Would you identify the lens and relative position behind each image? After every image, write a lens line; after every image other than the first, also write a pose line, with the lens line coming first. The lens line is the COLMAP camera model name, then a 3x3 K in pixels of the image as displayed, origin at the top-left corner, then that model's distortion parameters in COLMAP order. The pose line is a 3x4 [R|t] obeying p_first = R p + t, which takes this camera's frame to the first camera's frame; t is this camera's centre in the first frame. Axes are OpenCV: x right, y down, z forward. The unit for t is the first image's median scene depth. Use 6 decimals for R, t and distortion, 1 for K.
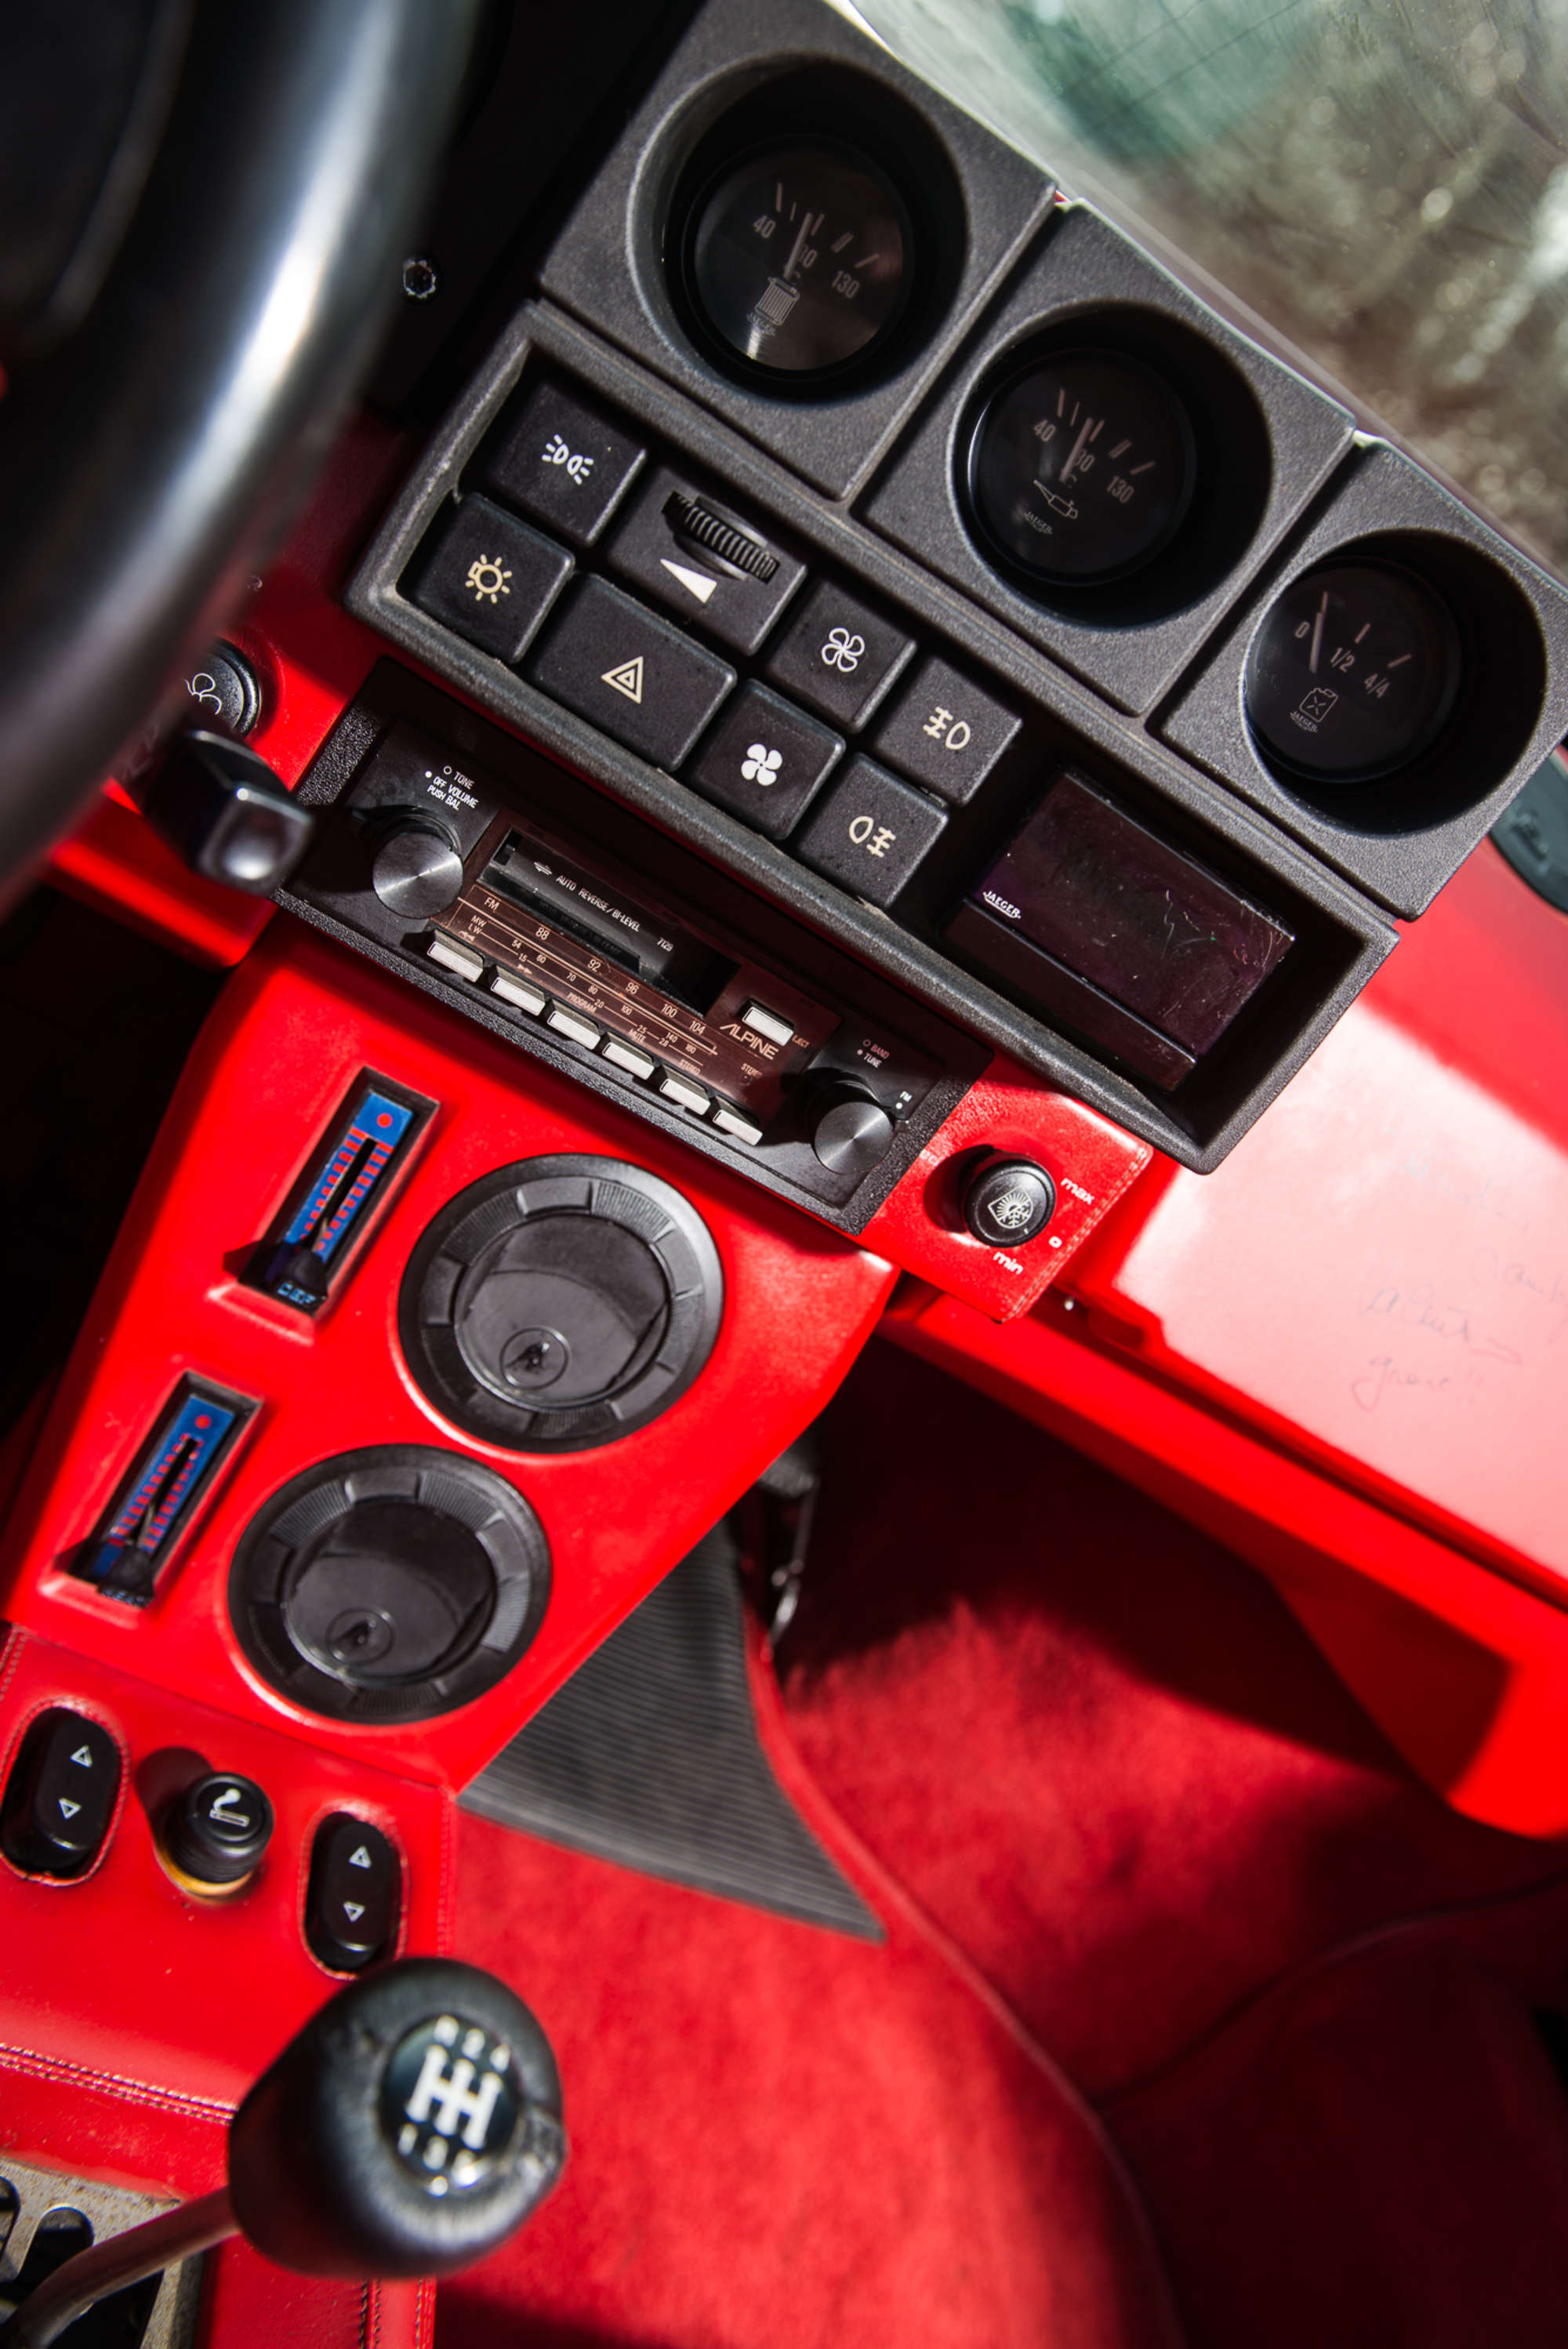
lens RADIAL K [[1678.9, 0, 784.0], [0, 1678.9, 1174.5], [0, 0, 1]] dist [0.001131, 0.000108]
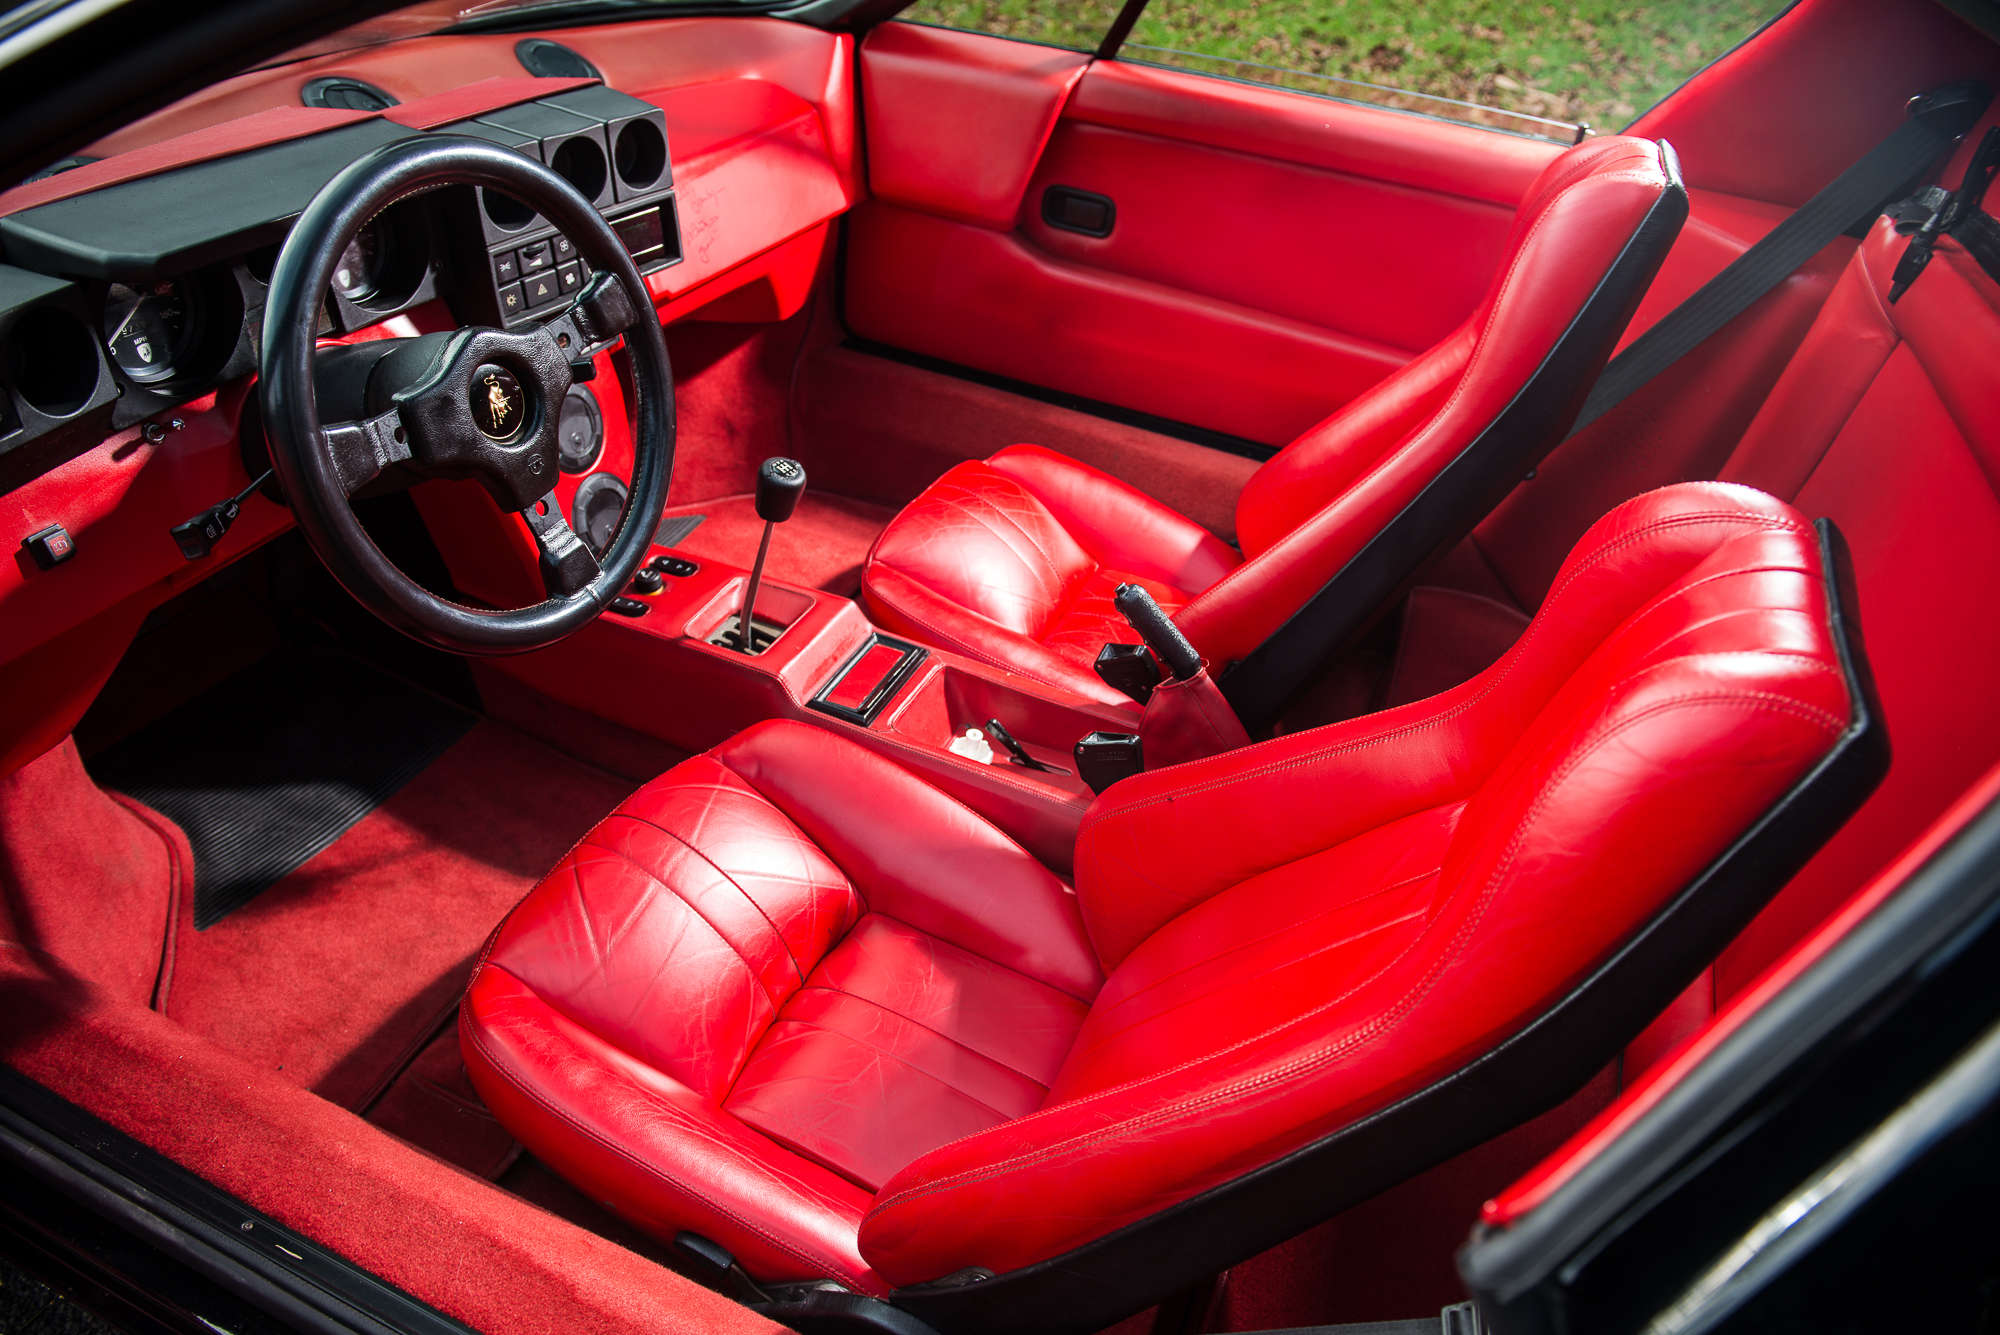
lens RADIAL K [[1429.5, 0, 1000.0], [0, 1429.5, 667.5], [0, 0, 1]] dist [0.001131, 0.000108]
pose [[0.455728, -0.844472, 0.281388, -1.085747], [0.588925, 0.523099, 0.616064, -1.052673], [-0.667442, -0.115041, 0.735722, -1.967384]]
